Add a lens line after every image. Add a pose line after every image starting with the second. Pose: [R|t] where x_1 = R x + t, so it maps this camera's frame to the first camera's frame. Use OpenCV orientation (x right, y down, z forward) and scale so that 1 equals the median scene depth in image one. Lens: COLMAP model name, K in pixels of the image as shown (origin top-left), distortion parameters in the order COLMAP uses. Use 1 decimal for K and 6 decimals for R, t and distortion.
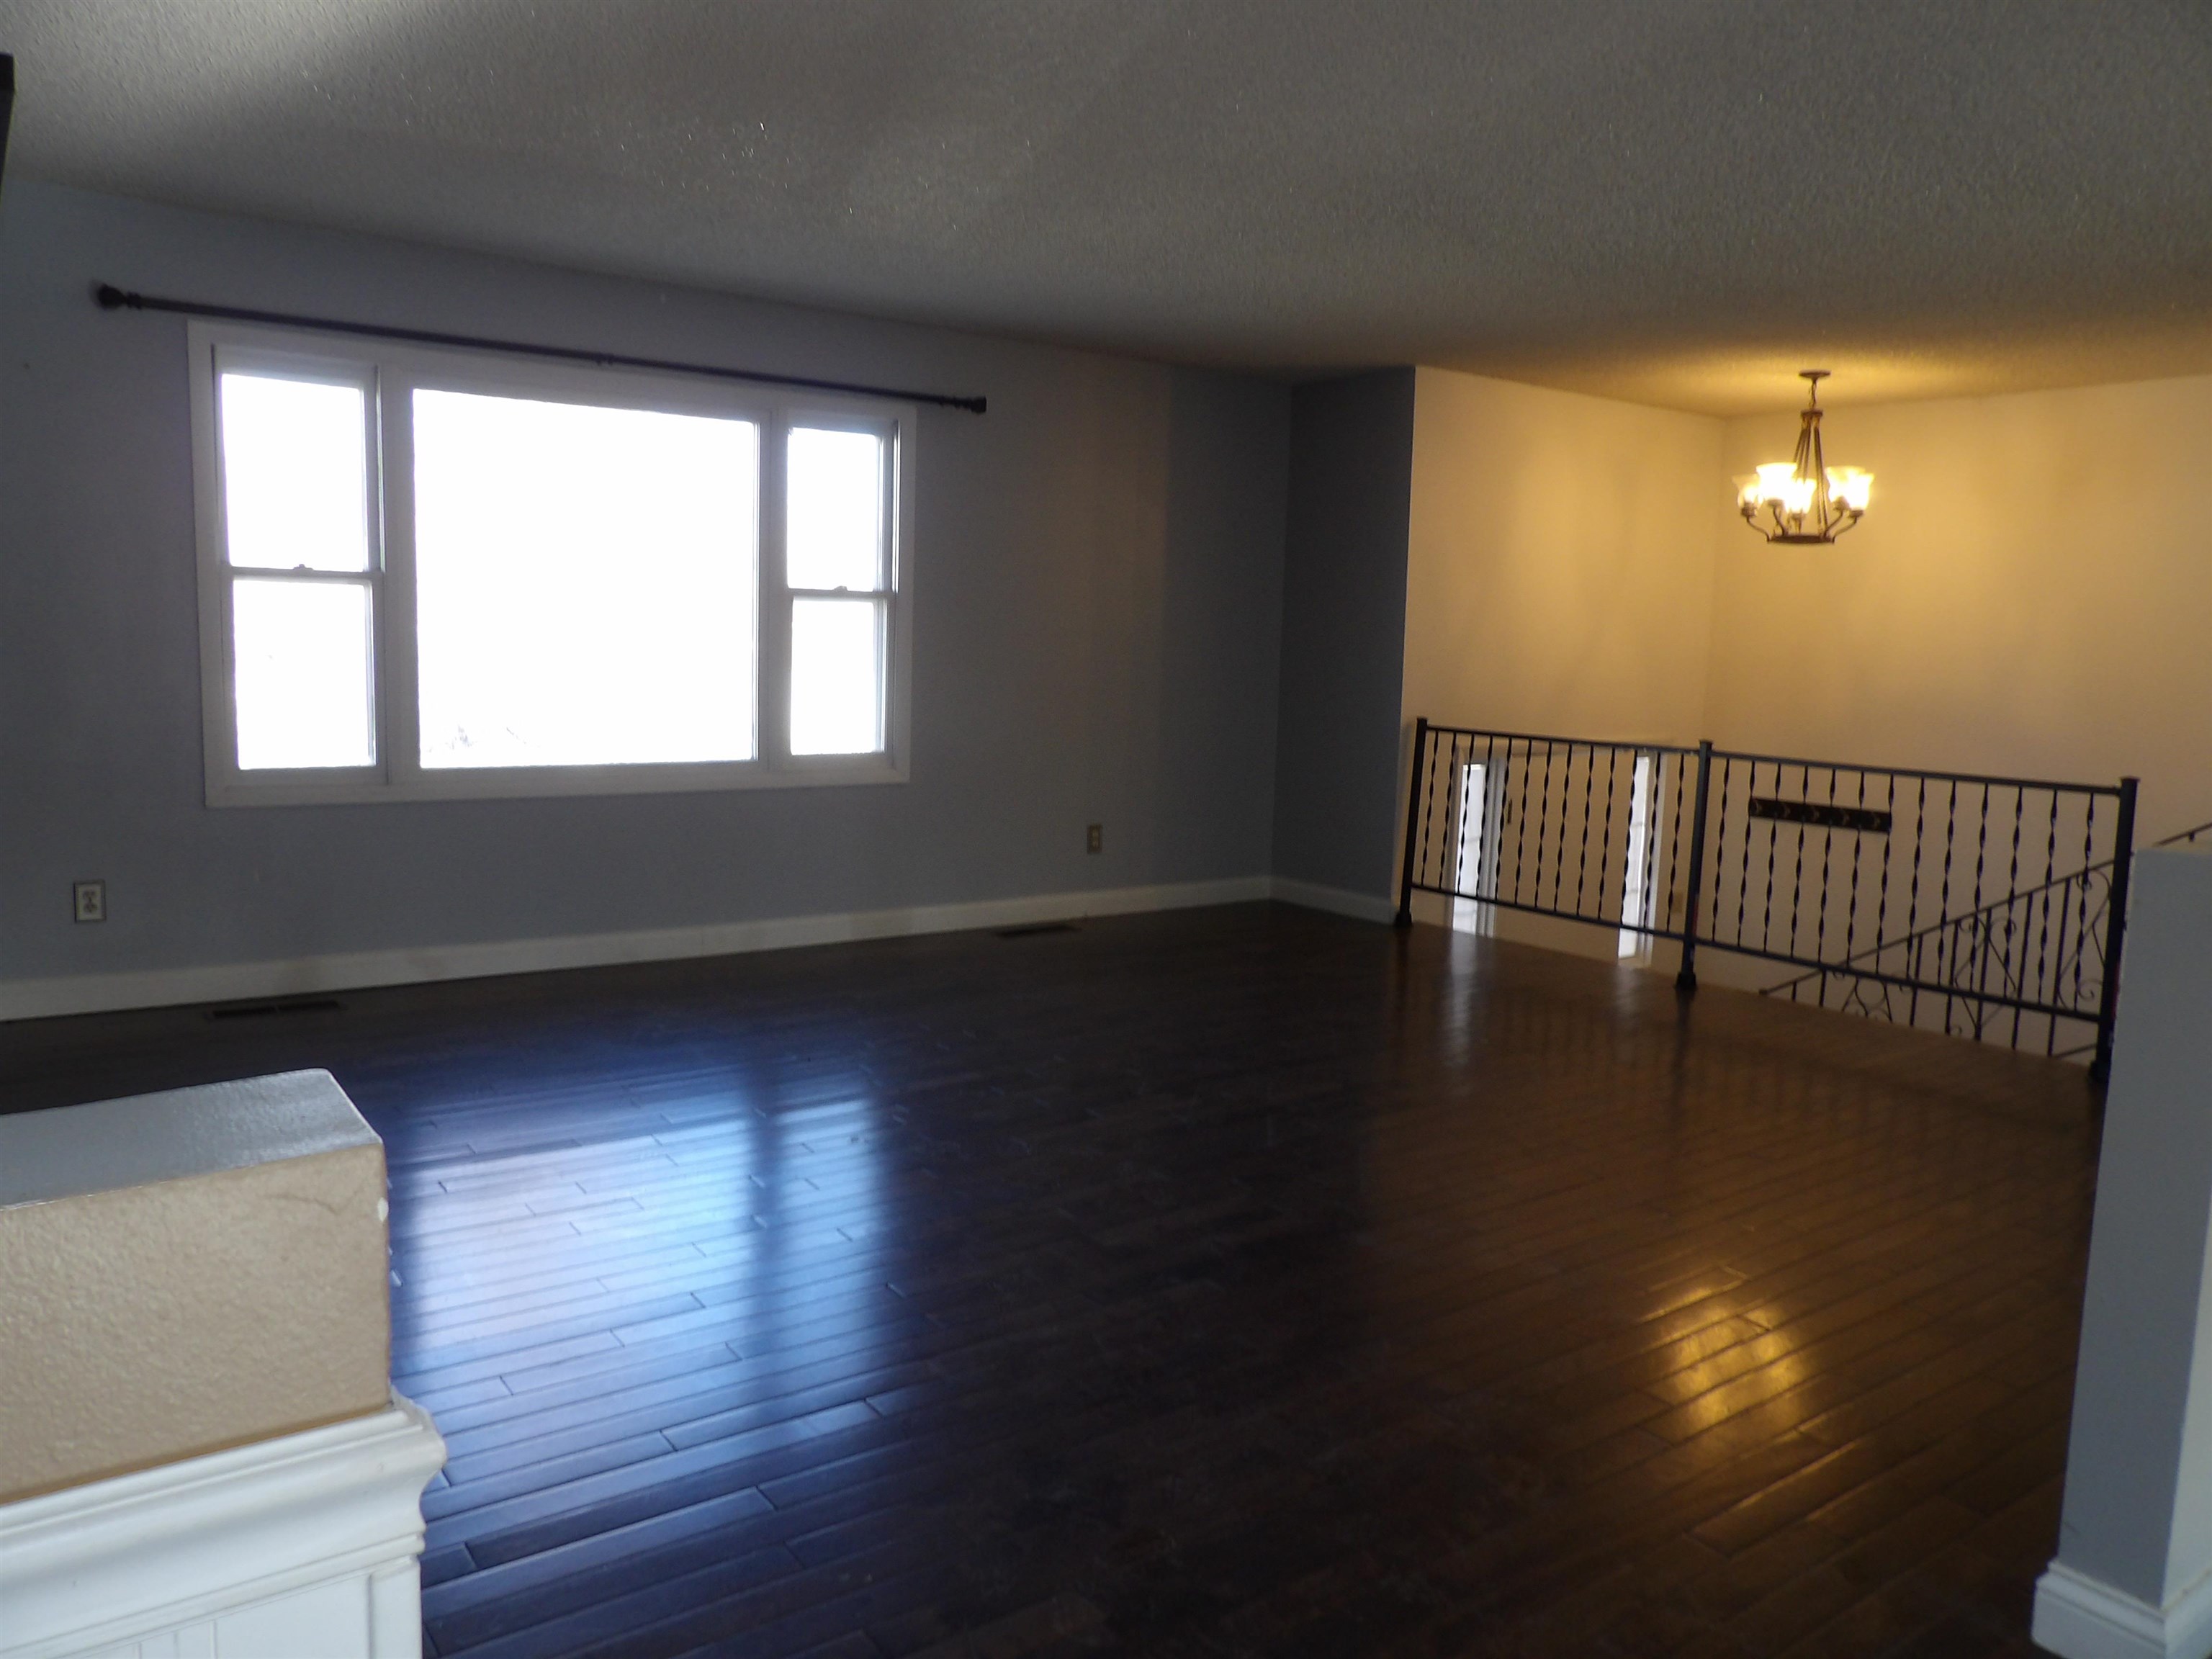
lens RADIAL K [[1581.9, 0, 1106.0], [0, 1581.9, 829.5], [0, 0, 1]] dist [-0.045021, 0.049656]
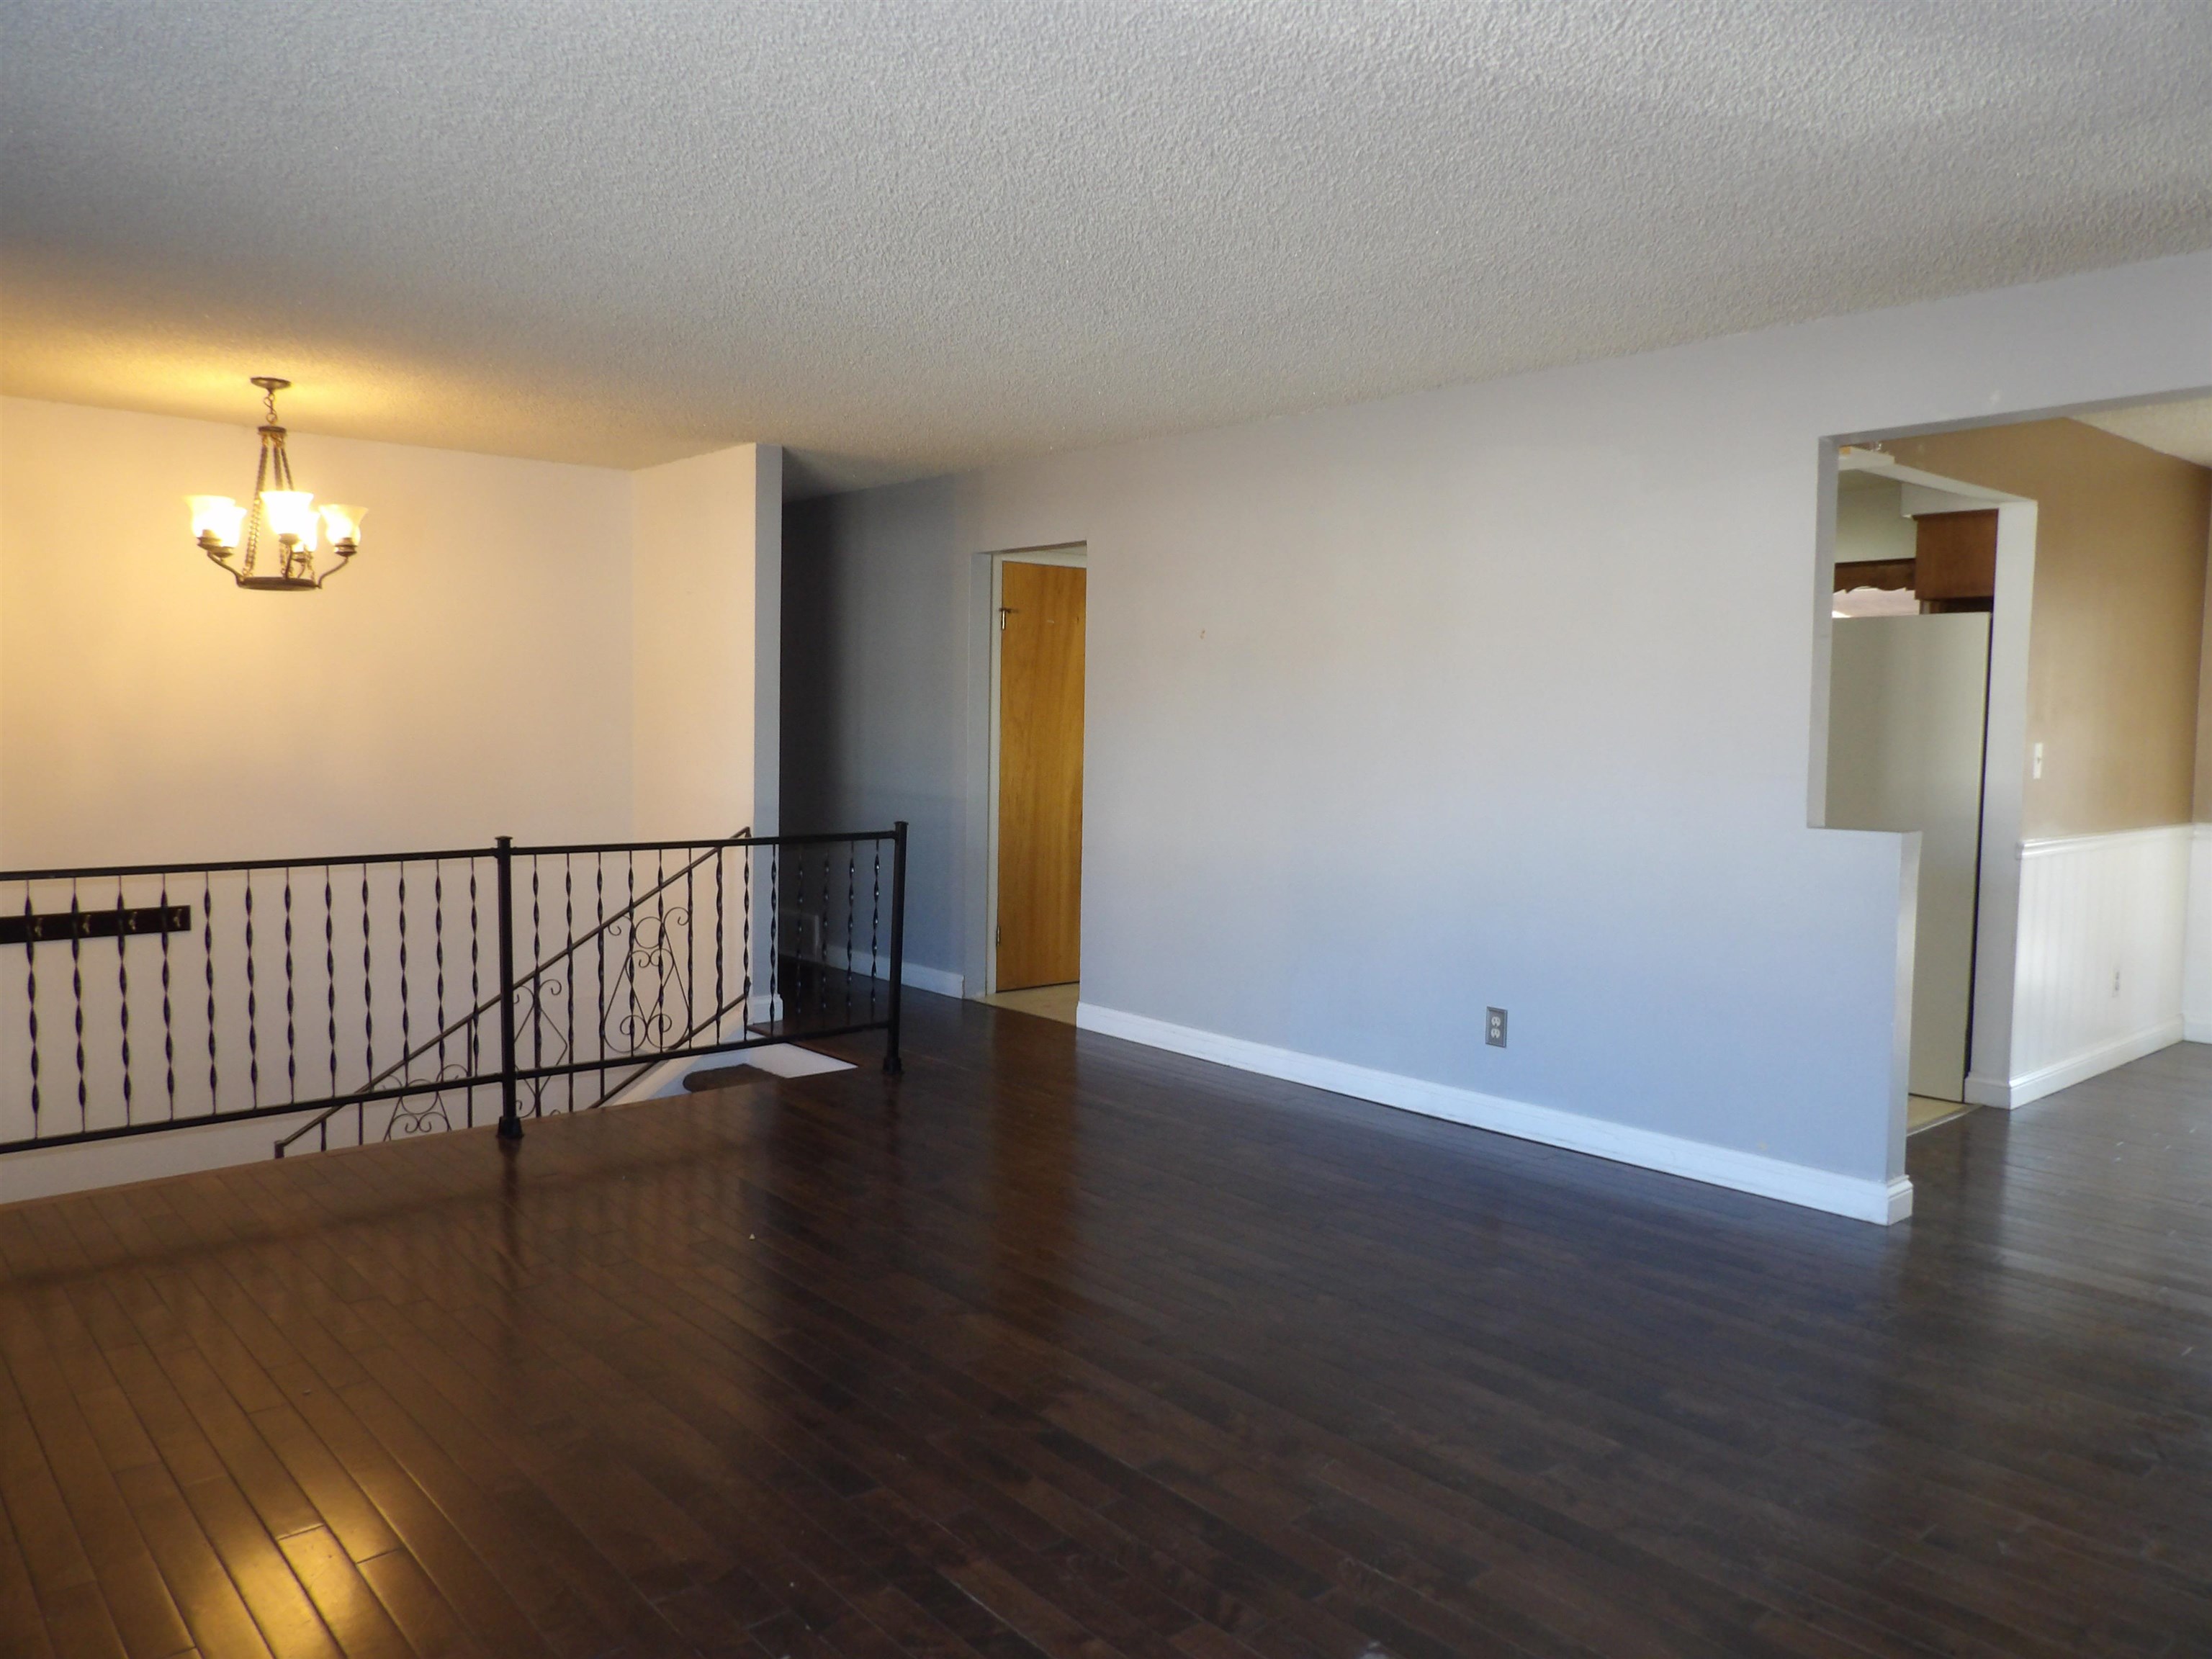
lens RADIAL K [[1581.9, 0, 1106.0], [0, 1581.9, 829.5], [0, 0, 1]] dist [-0.045021, 0.049656]
pose [[-0.078895, -0.090839, 0.992736, -0.400919], [0.120370, 0.987685, 0.099943, -0.092499], [-0.989589, 0.127381, -0.066989, 0.660530]]
